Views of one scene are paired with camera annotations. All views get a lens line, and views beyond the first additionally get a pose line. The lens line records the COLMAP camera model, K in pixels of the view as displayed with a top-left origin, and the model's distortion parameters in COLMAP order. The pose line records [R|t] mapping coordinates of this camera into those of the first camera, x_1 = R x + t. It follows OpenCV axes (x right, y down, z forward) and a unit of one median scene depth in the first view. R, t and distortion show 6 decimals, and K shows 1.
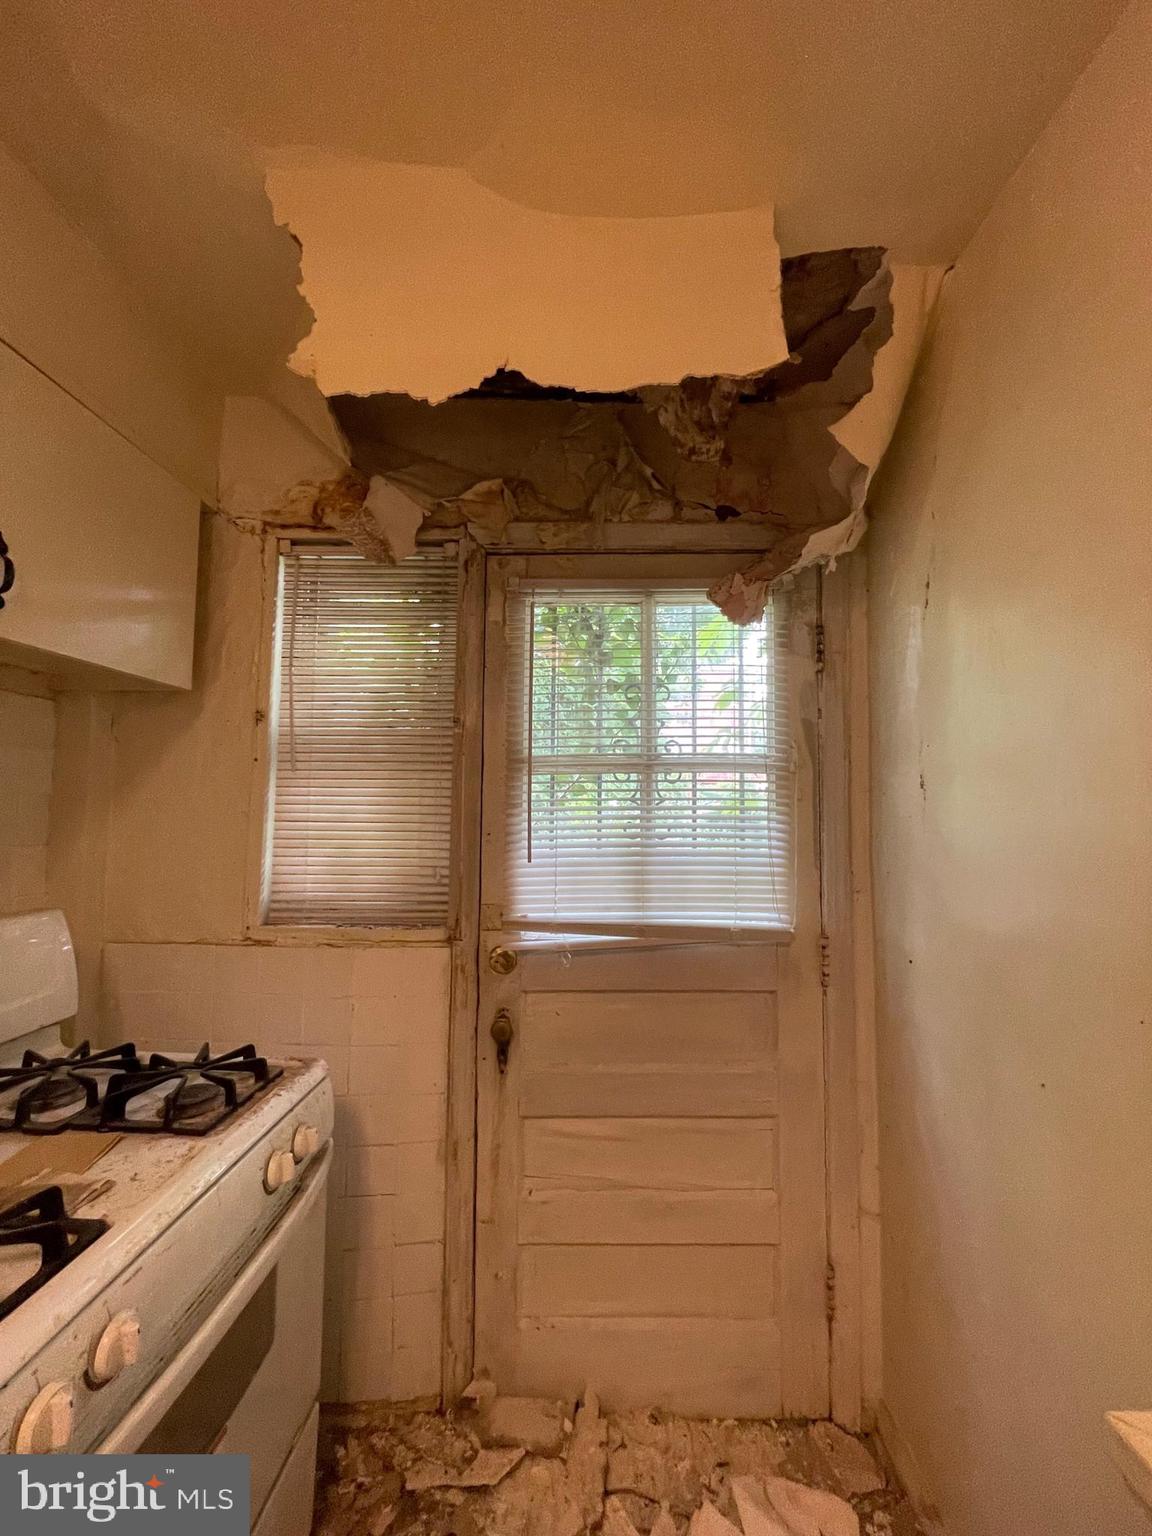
lens RADIAL K [[621.4, 0, 579.7], [0, 621.4, 768.3], [0, 0, 1]] dist [-0.000055, -0.000108]
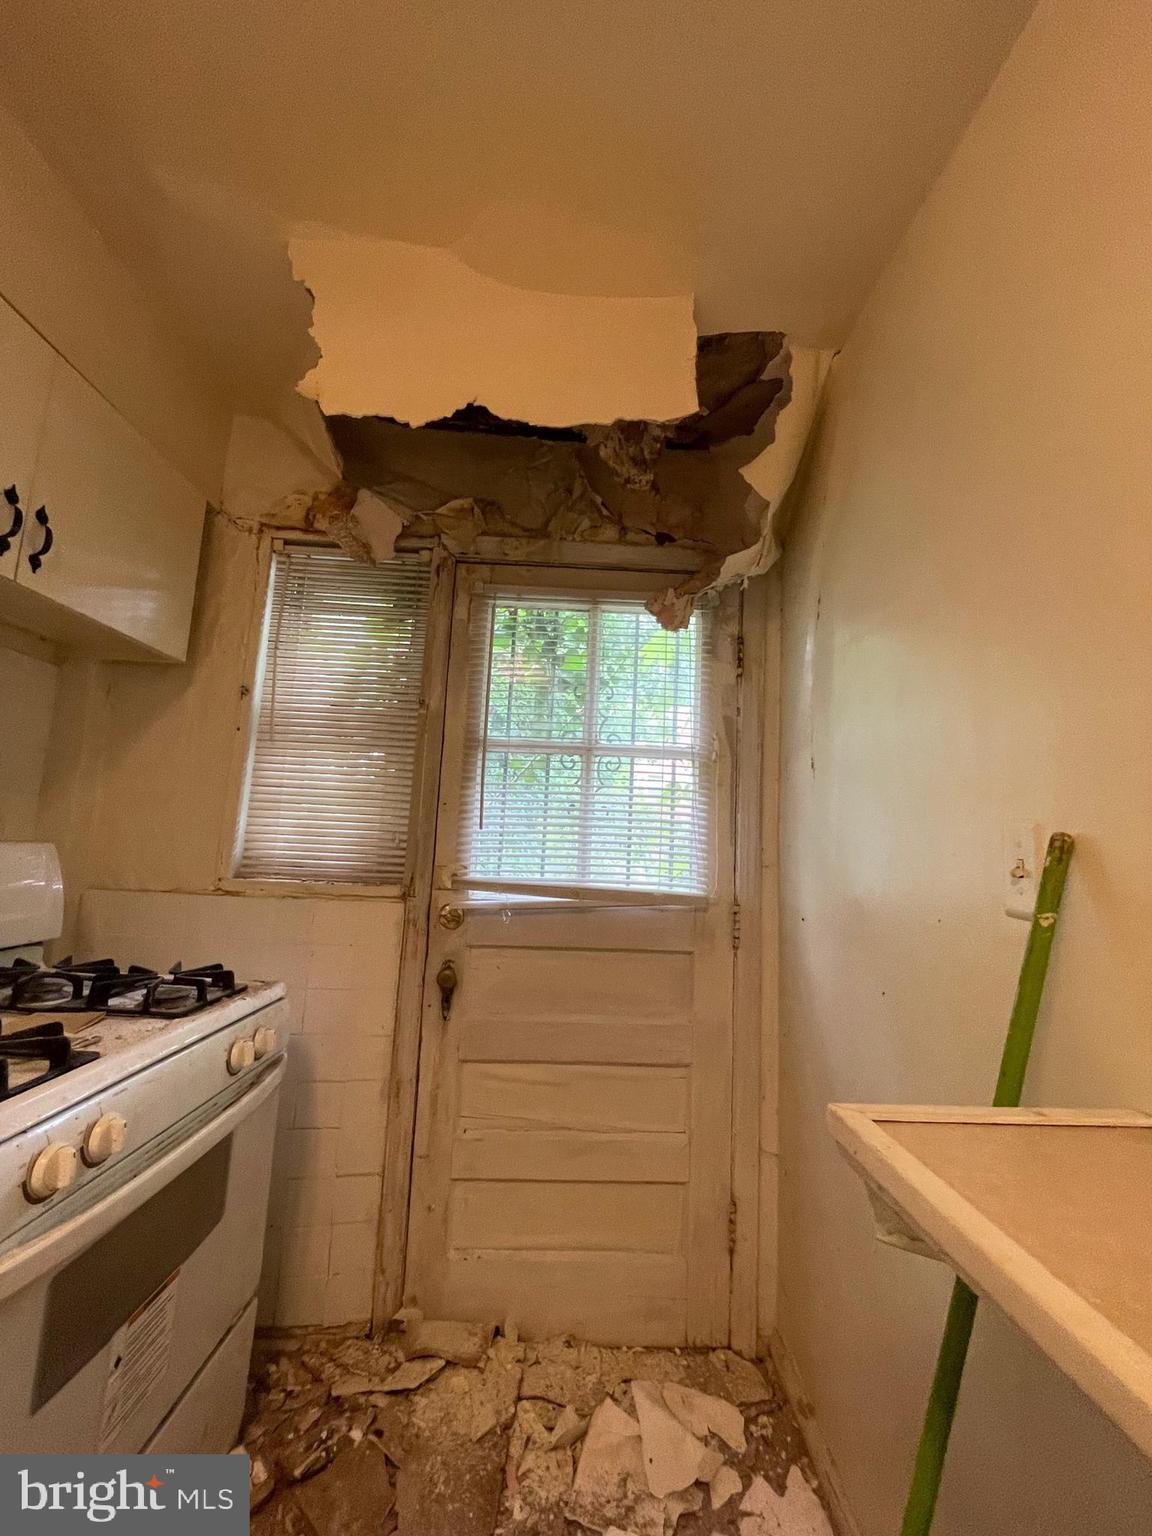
lens RADIAL K [[621.4, 0, 580.3], [0, 621.4, 768.1], [0, 0, 1]] dist [-0.000055, -0.000108]
pose [[0.998156, 0.043104, 0.042749, 0.049171], [-0.040320, 0.997136, -0.063981, 0.107338], [-0.045384, 0.062140, 0.997035, -0.141863]]
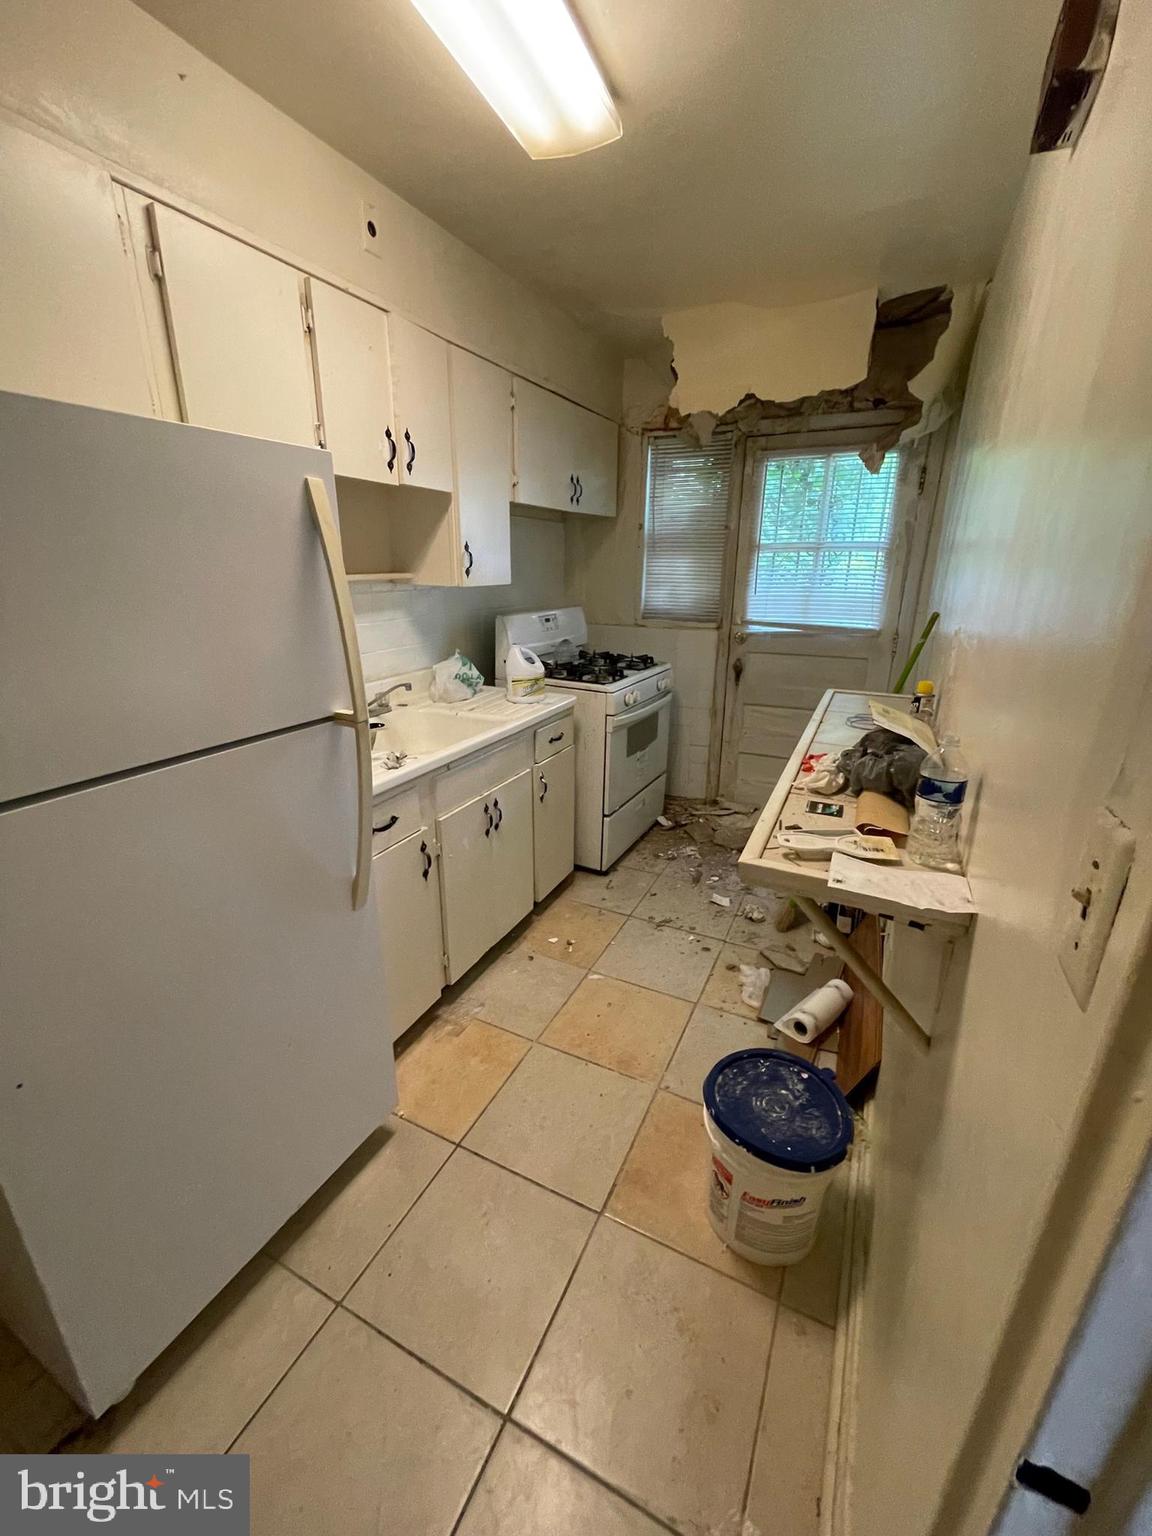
lens RADIAL K [[621.4, 0, 580.3], [0, 621.4, 761.9], [0, 0, 1]] dist [-0.000055, -0.000108]
pose [[0.902492, 0.131896, -0.410014, 0.352387], [0.026970, 0.932783, 0.359428, -0.108451], [0.429862, -0.335439, 0.838272, -1.367512]]
